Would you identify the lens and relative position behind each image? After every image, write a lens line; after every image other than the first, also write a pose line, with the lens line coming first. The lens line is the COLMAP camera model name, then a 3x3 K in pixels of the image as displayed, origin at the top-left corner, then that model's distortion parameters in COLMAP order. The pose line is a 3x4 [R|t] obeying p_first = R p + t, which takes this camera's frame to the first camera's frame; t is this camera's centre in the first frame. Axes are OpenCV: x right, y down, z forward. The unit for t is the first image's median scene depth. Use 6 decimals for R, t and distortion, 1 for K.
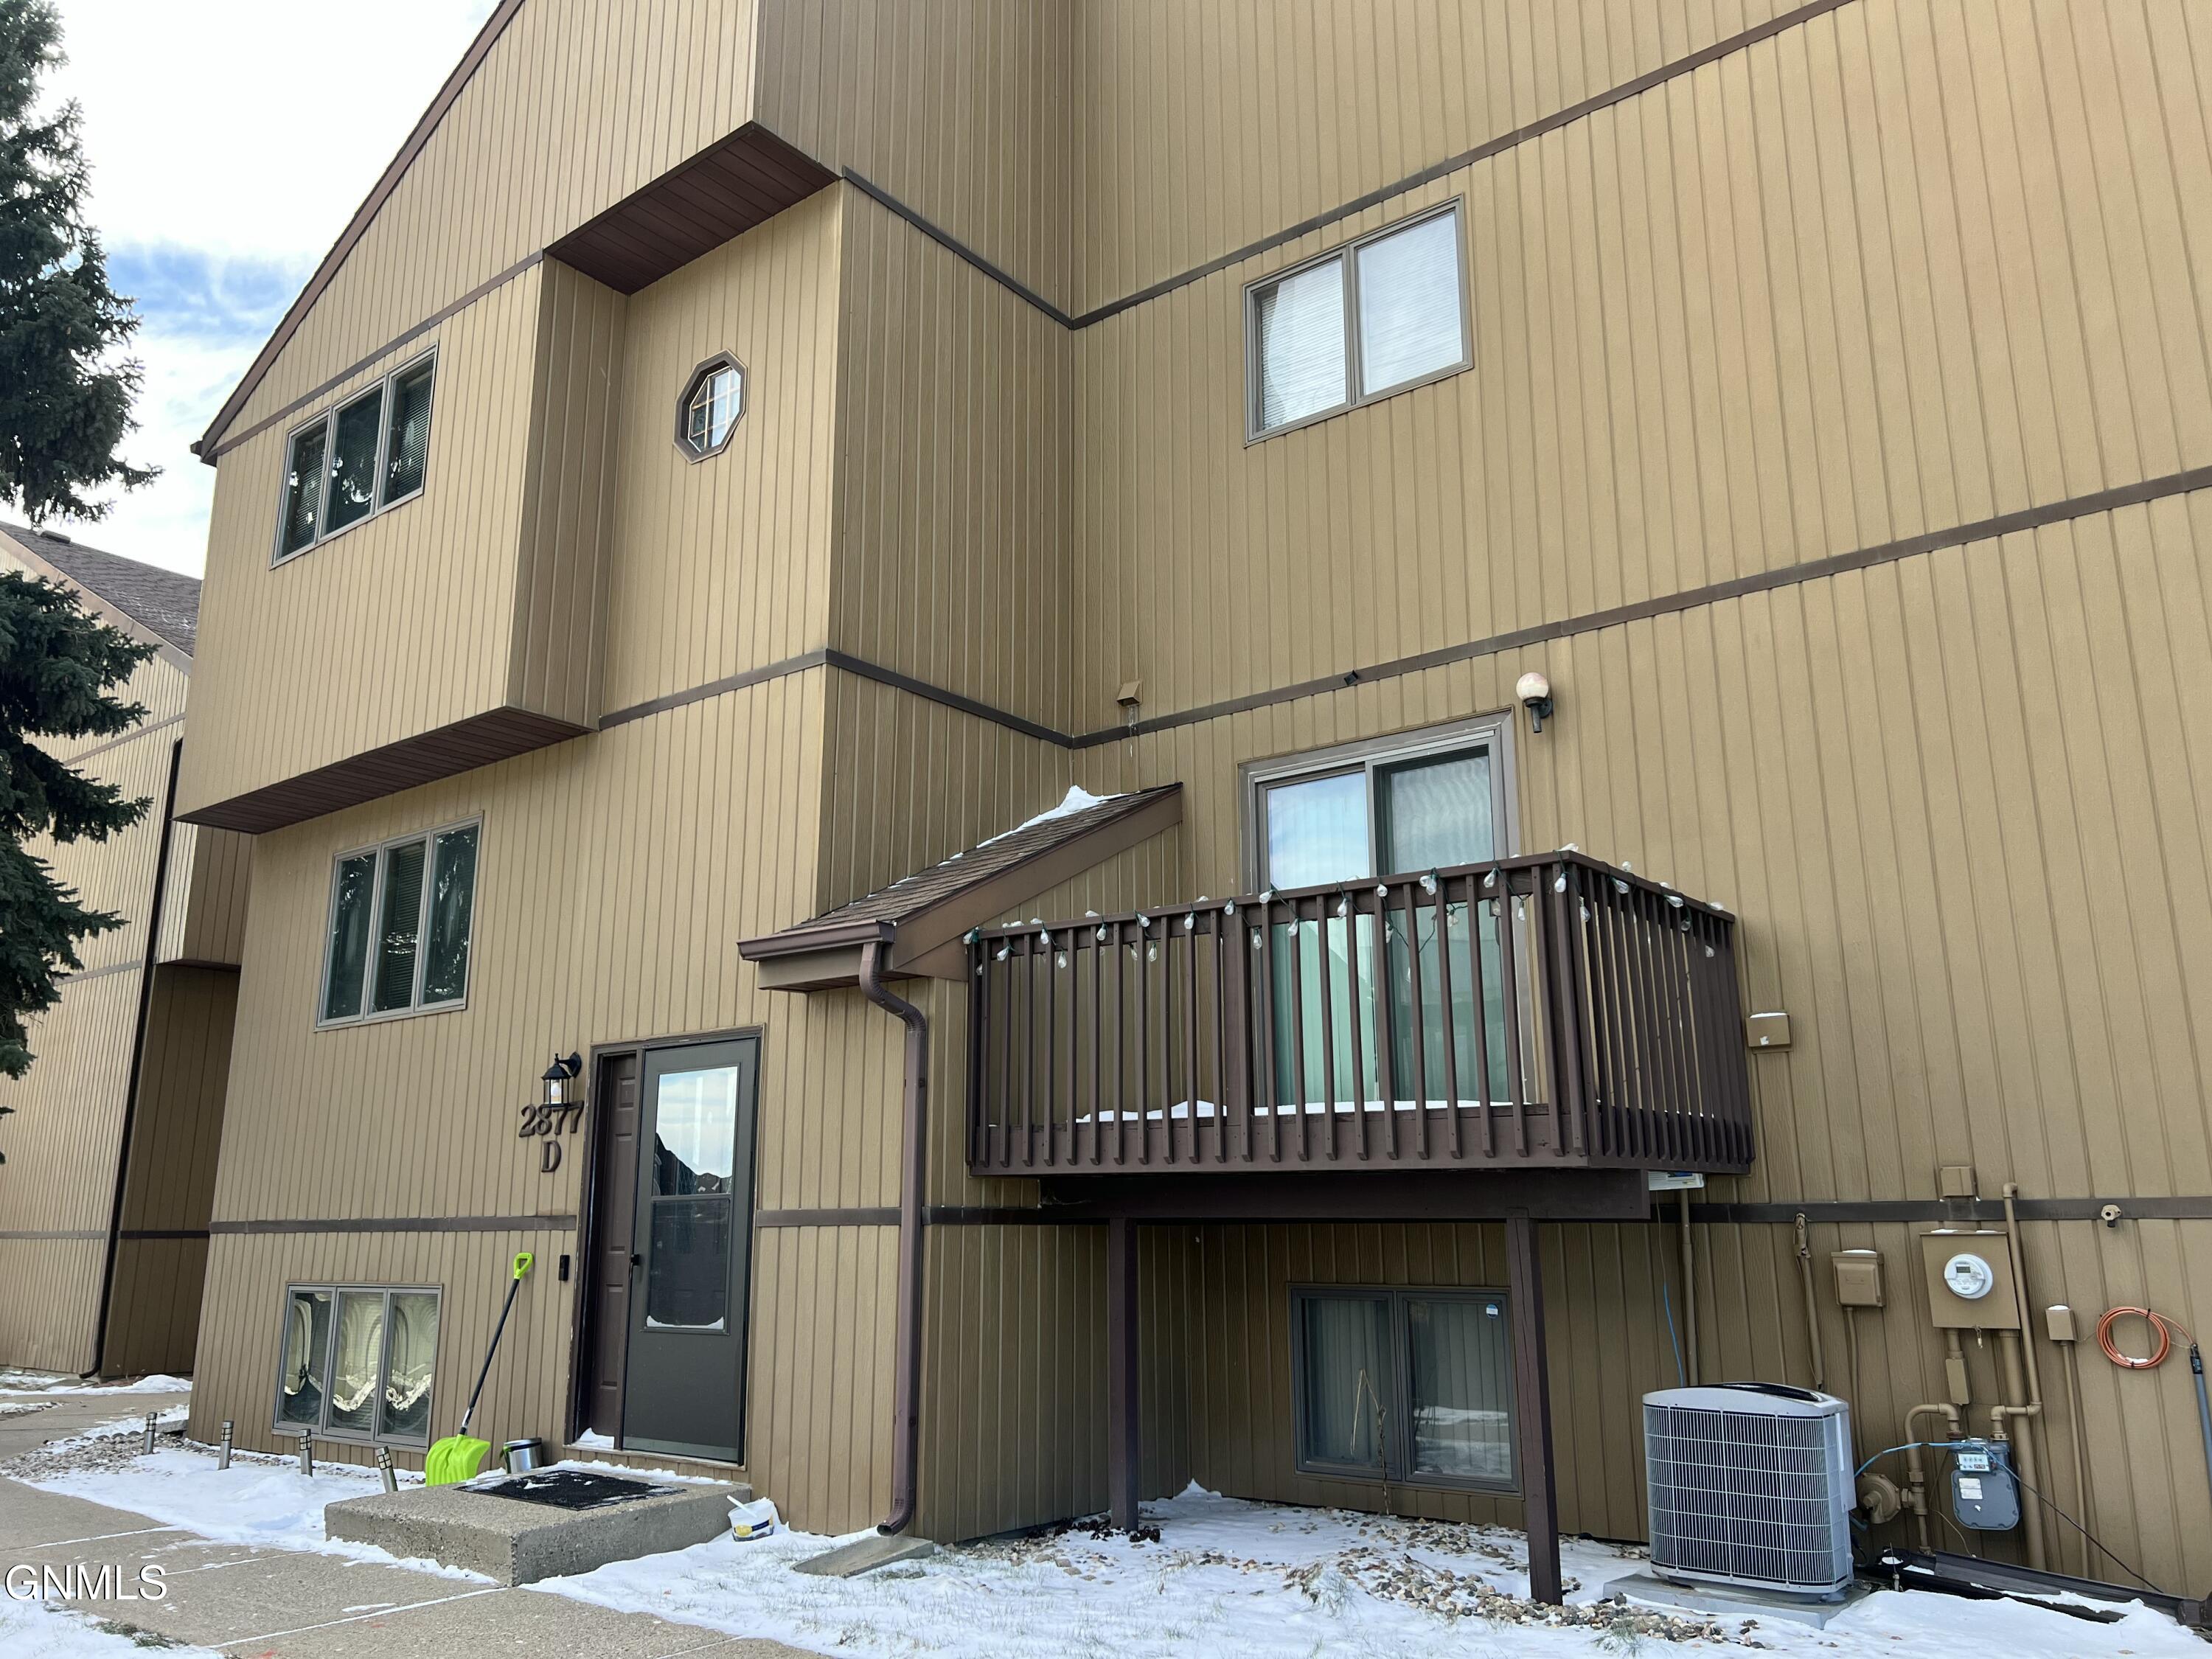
lens RADIAL K [[1677.1, 0, 1106.0], [0, 1677.1, 829.5], [0, 0, 1]] dist [0.050366, -0.003696]
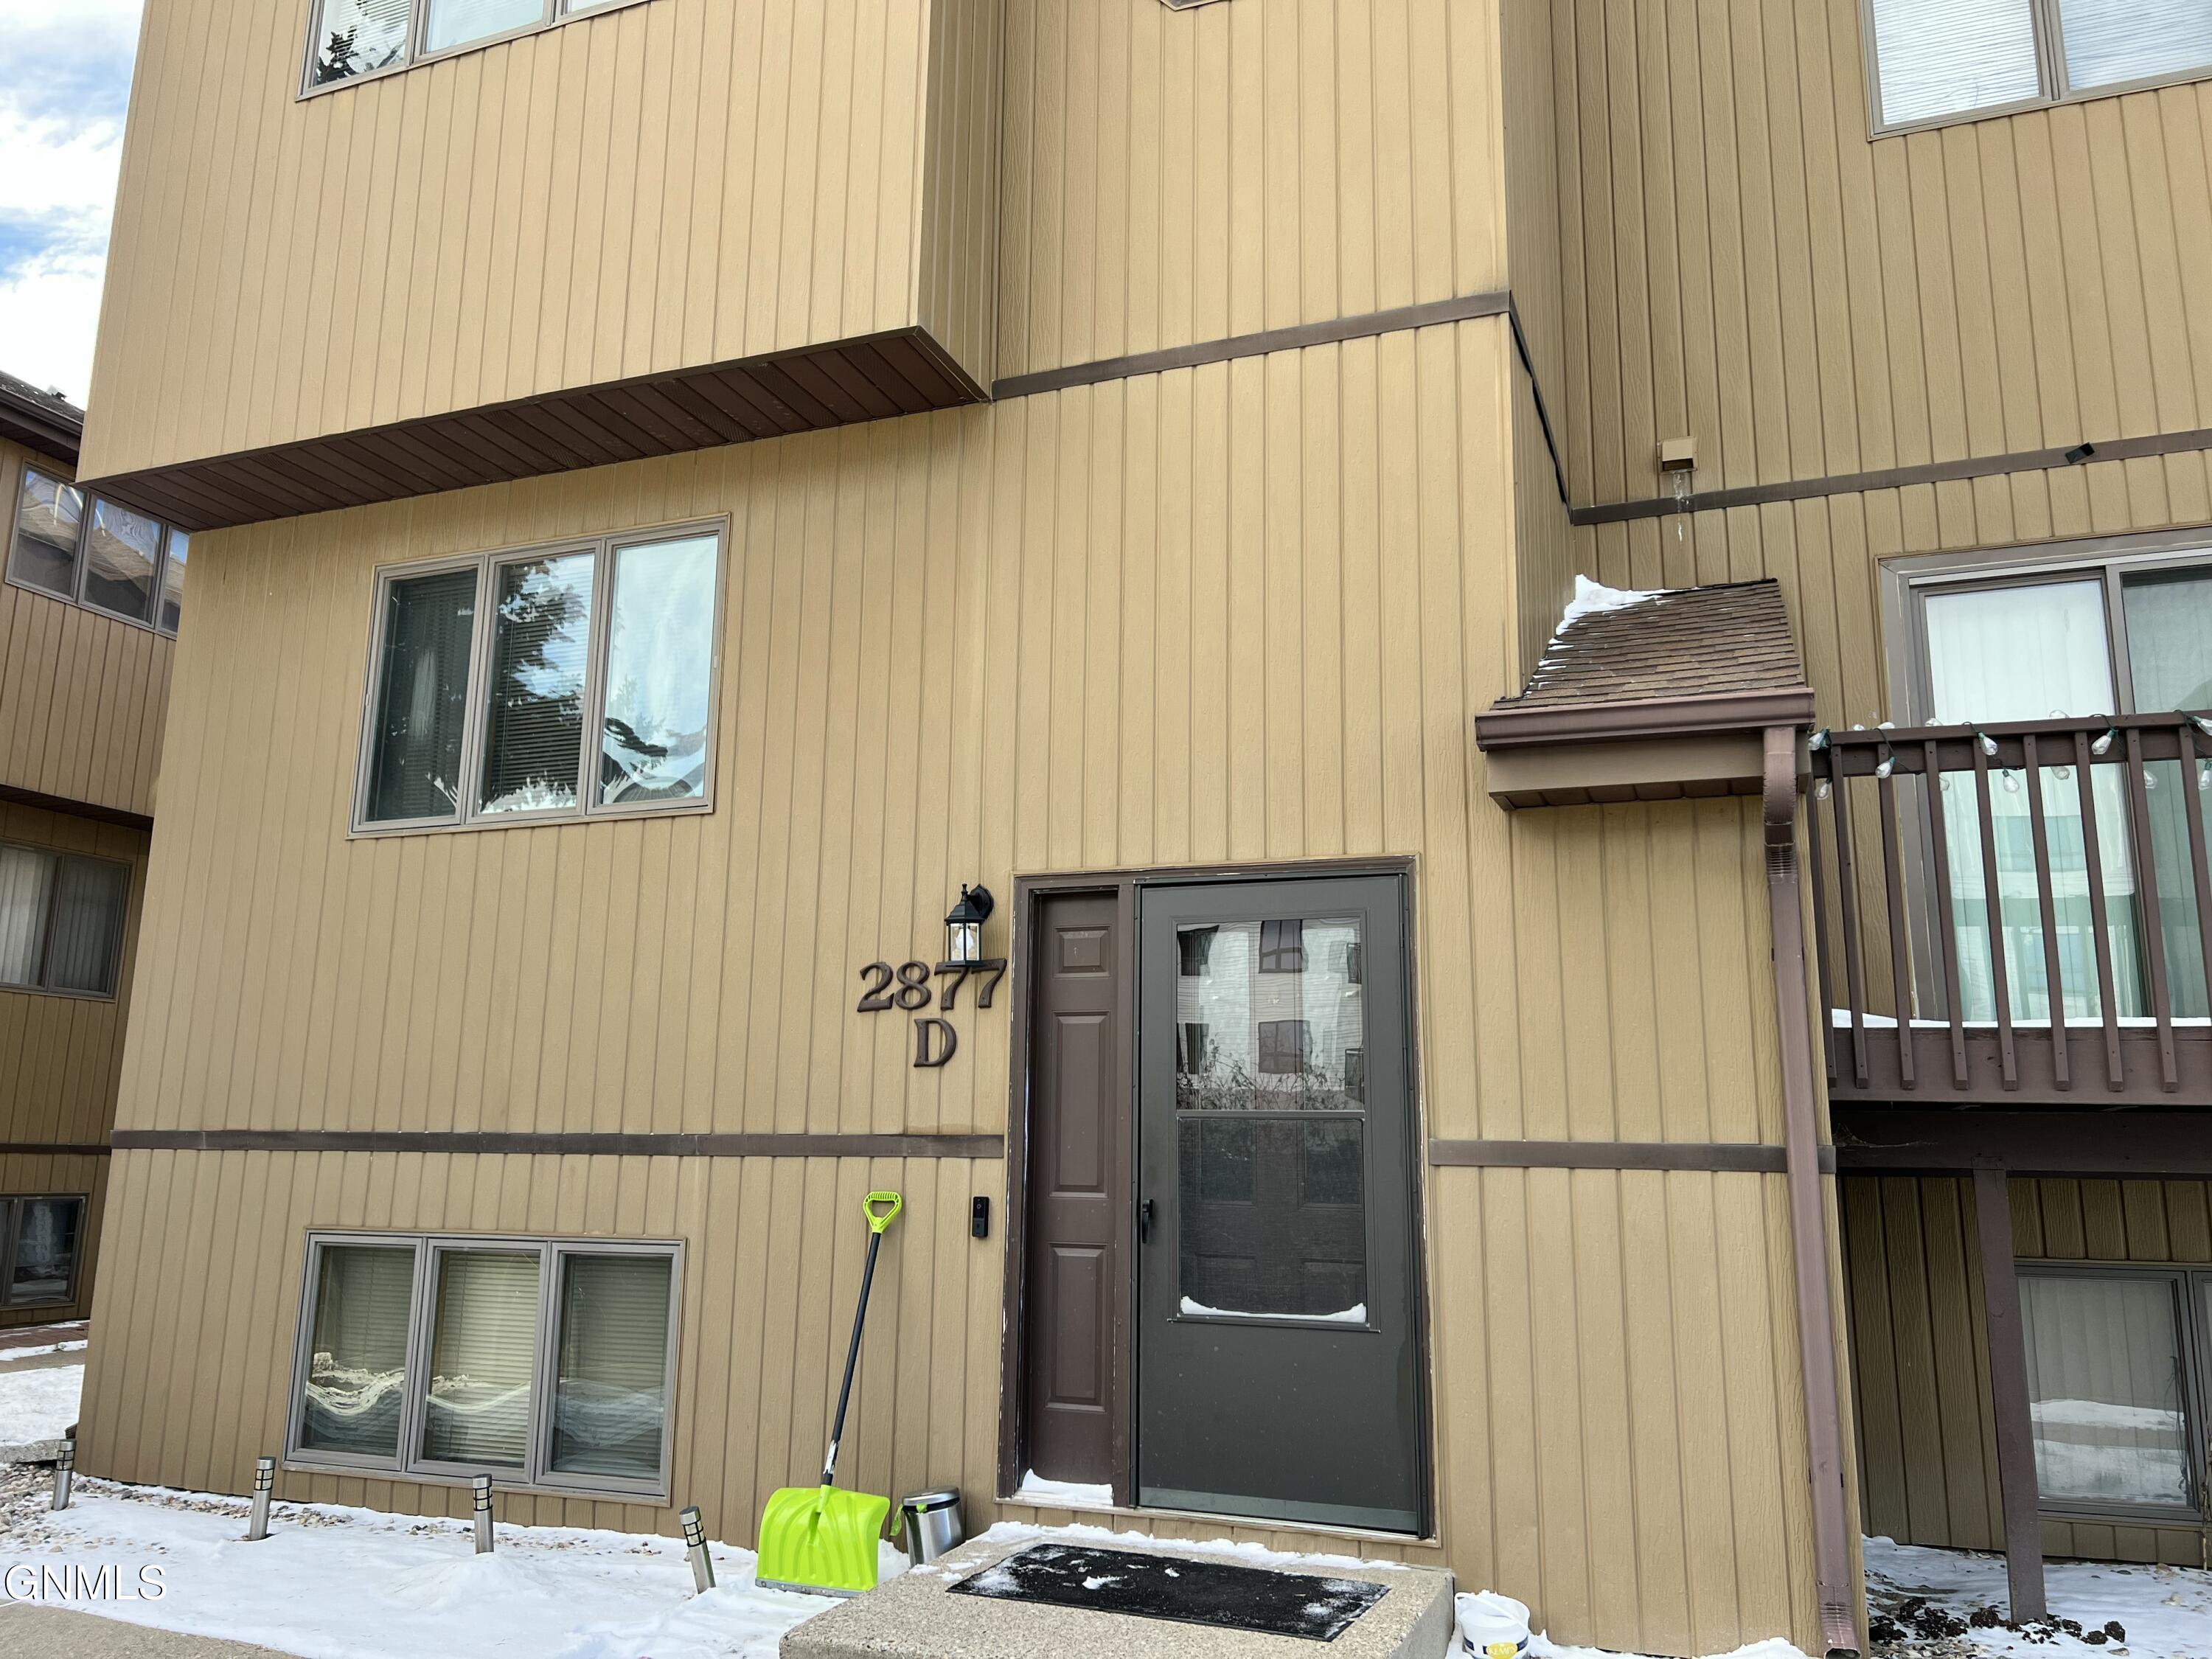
lens RADIAL K [[1664.3, 0, 1106.0], [0, 1664.3, 829.5], [0, 0, 1]] dist [0.125332, -0.172340]
pose [[0.953998, 0.074445, 0.290422, -0.460008], [-0.086261, 0.995877, 0.028081, 0.089714], [-0.287134, -0.051841, 0.956486, 0.381110]]
